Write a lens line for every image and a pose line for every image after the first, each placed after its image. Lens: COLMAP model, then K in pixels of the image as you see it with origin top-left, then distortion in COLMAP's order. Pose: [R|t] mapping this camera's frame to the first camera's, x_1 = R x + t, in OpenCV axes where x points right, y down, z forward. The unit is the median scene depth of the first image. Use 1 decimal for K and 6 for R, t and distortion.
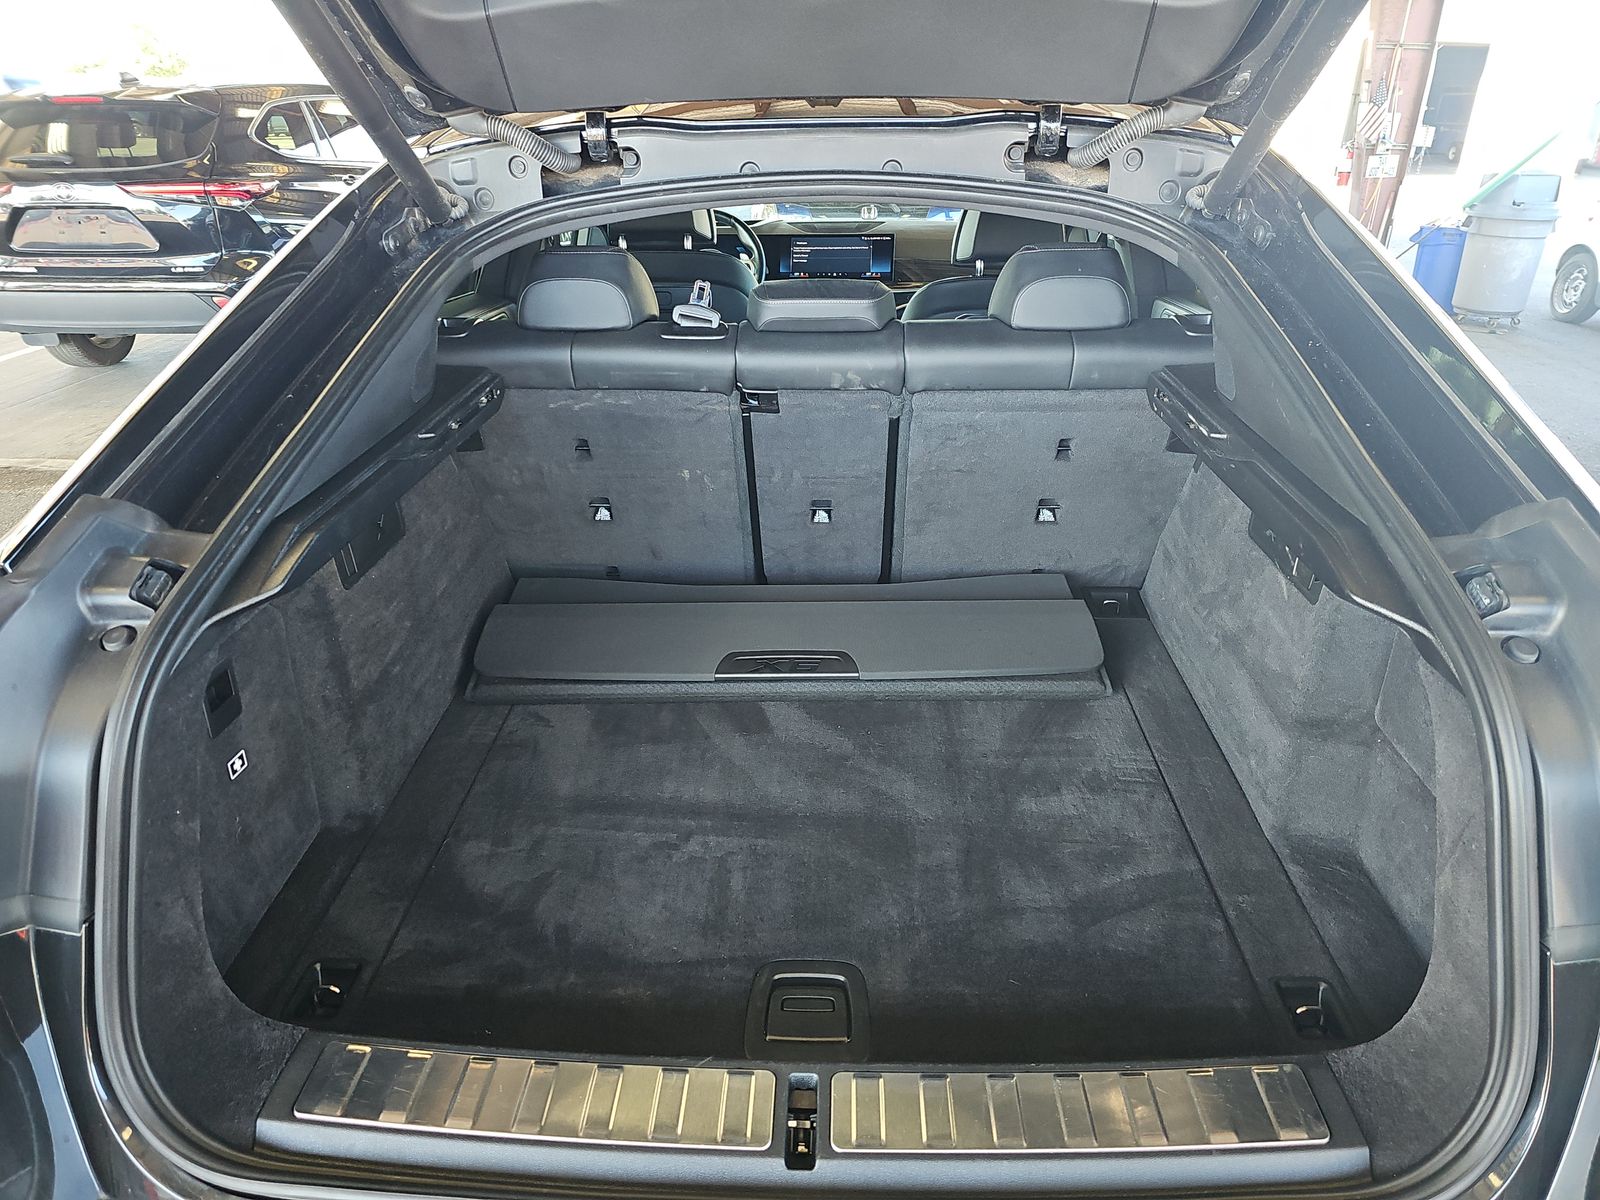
lens RADIAL K [[1085.8, 0, 787.9], [0, 1085.8, 590.6], [0, 0, 1]] dist [0.041341, -0.000716]
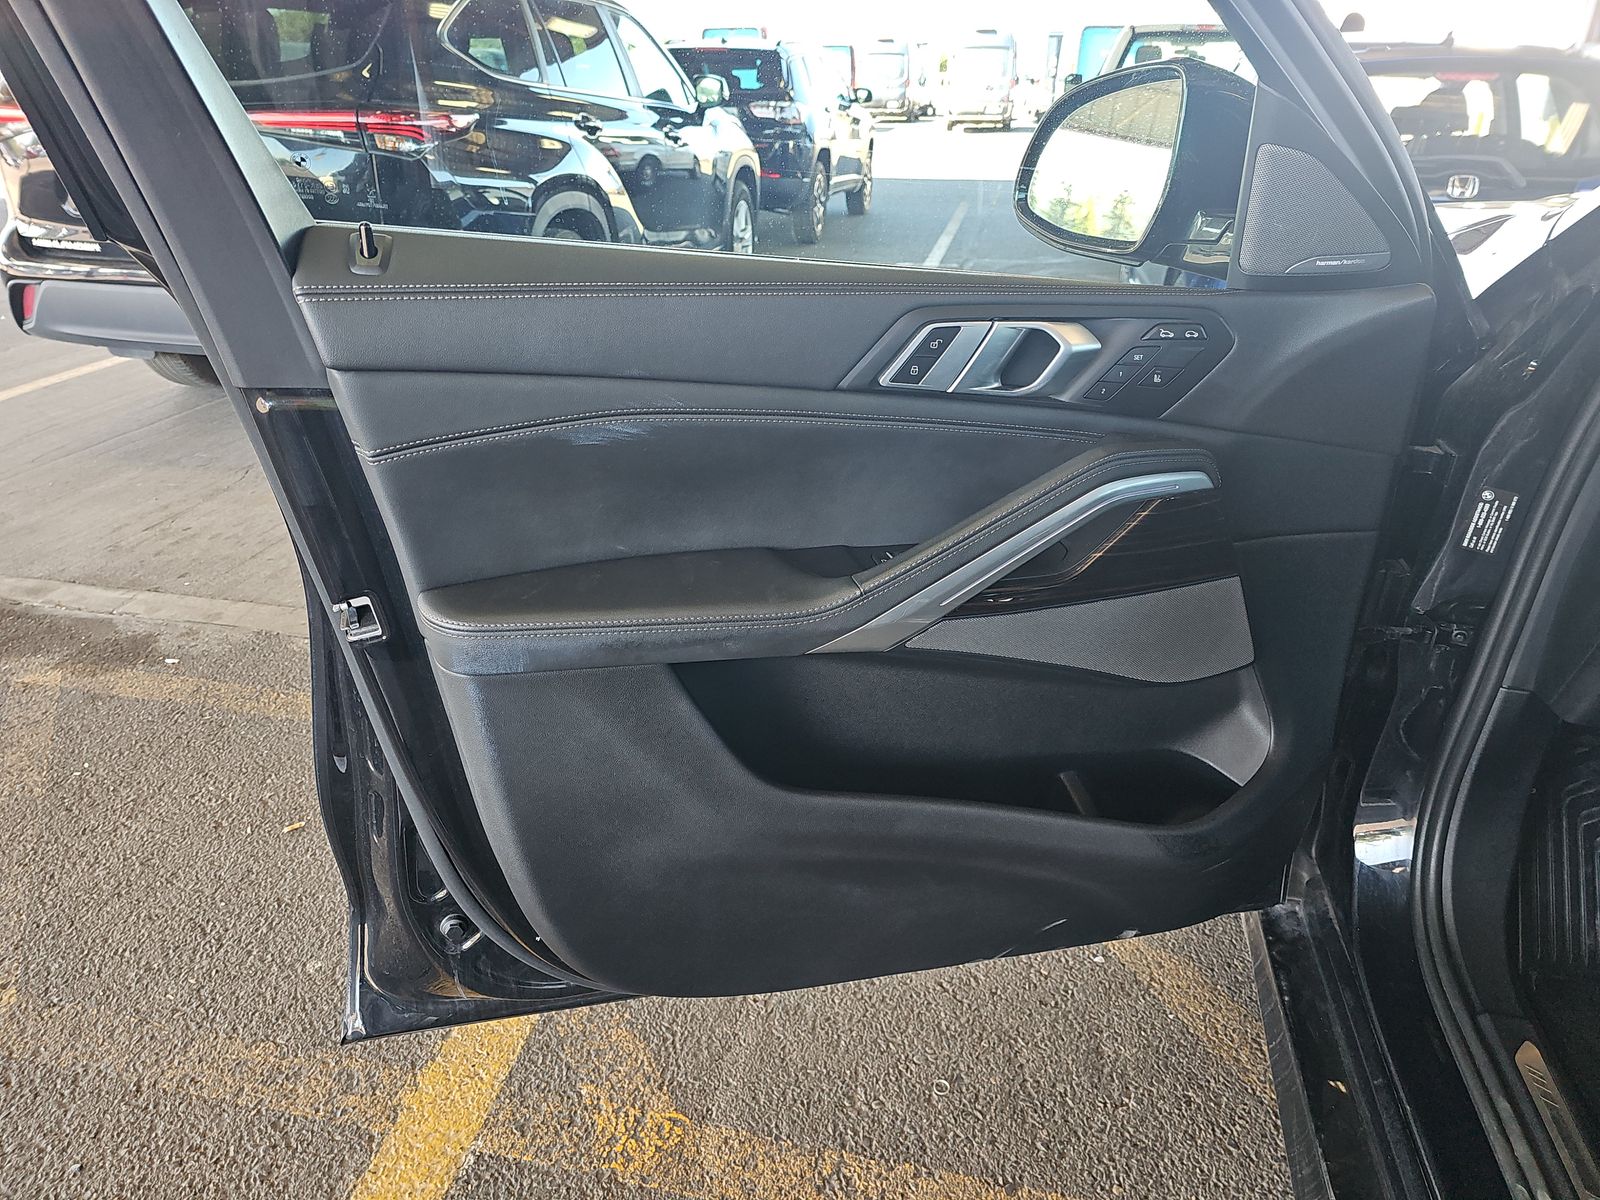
lens RADIAL K [[1063.0, 0, 800.0], [0, 1063.0, 600.0], [0, 0, 1]] dist [0.063210, -0.001426]
pose [[0.986764, 0.085088, -0.138047, -0.180696], [-0.080337, 0.995979, 0.039641, -0.140819], [0.140865, -0.028026, 0.989632, 0.421577]]
